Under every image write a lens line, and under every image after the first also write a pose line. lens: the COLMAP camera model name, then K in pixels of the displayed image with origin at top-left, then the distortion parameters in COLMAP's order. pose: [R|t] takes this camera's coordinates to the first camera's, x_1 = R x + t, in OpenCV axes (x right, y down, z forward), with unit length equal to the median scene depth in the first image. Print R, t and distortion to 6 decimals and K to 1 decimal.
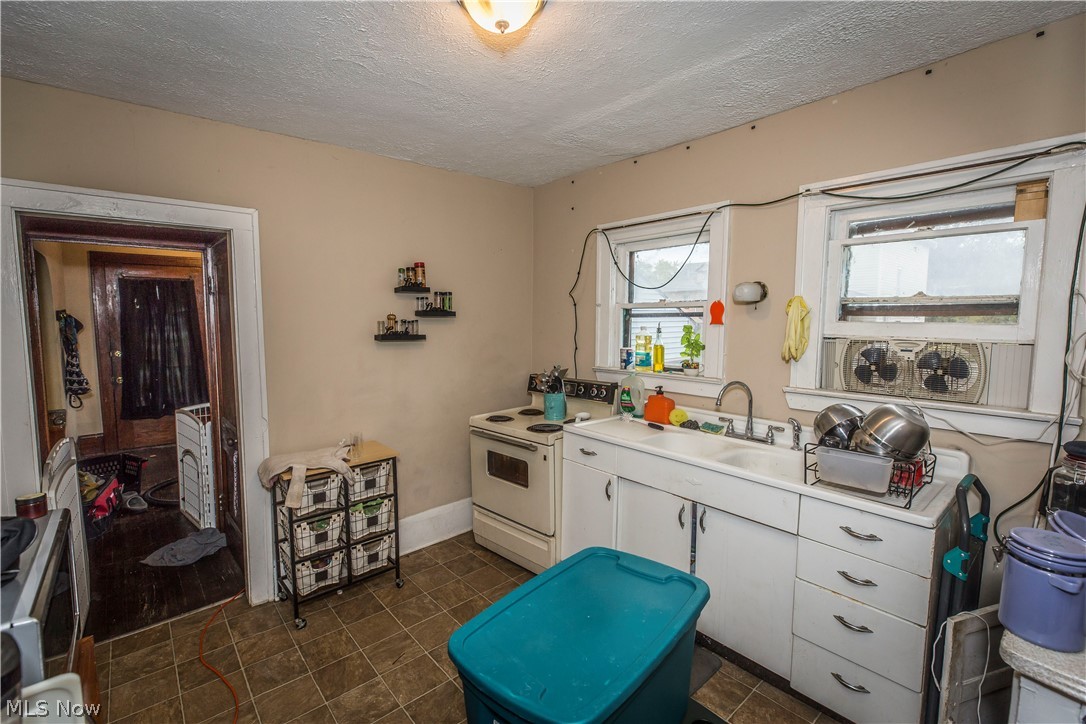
lens RADIAL K [[479.0, 0, 543.0], [0, 479.0, 362.0], [0, 0, 1]] dist [-0.000265, -0.000159]
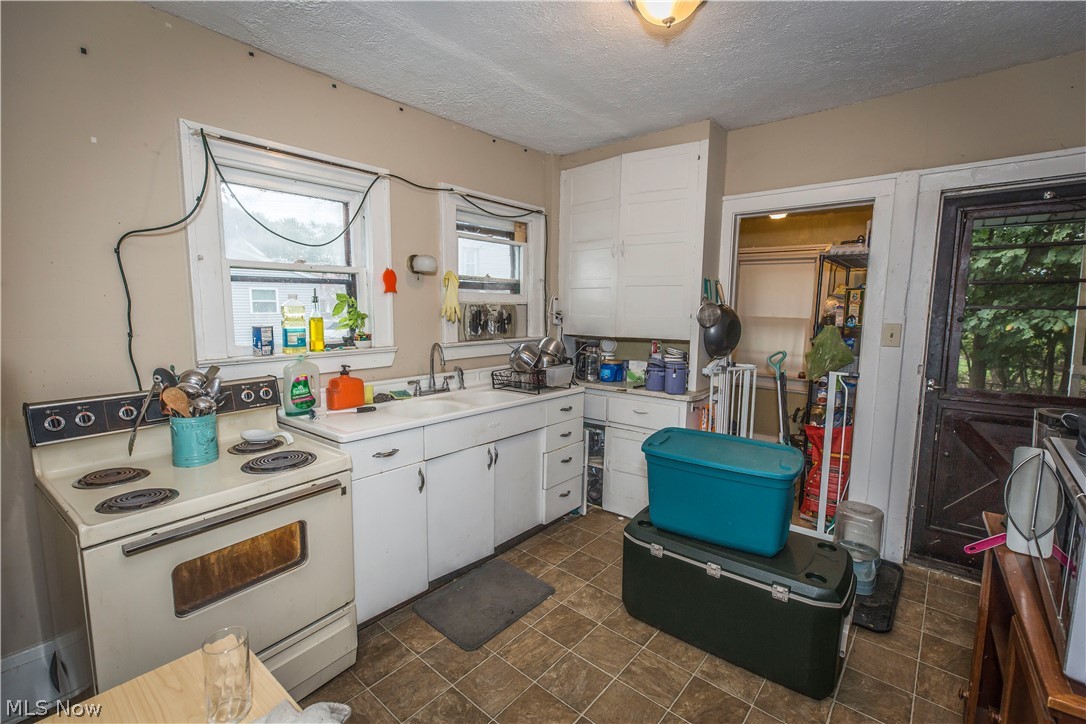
lens RADIAL K [[487.3, 0, 541.6], [0, 487.3, 361.4], [0, 0, 1]] dist [0.002981, 0.000286]
pose [[-0.153484, -0.116704, 0.981235, -0.709087], [0.082926, 0.987977, 0.130477, -0.042857], [-0.984665, 0.101396, -0.141961, 0.849829]]
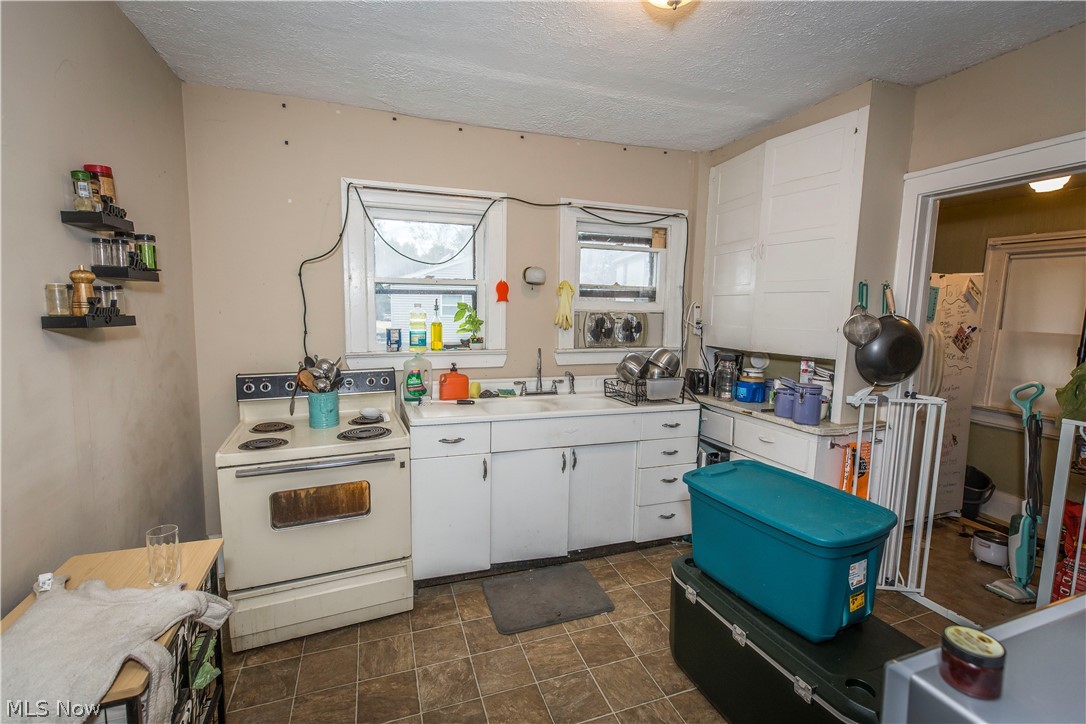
lens RADIAL K [[487.3, 0, 541.6], [0, 487.3, 361.4], [0, 0, 1]] dist [0.002981, 0.000286]
pose [[0.366249, -0.099385, 0.925194, -0.686224], [0.072541, 0.994303, 0.078092, -0.021208], [-0.927685, 0.038513, 0.371372, 0.493065]]
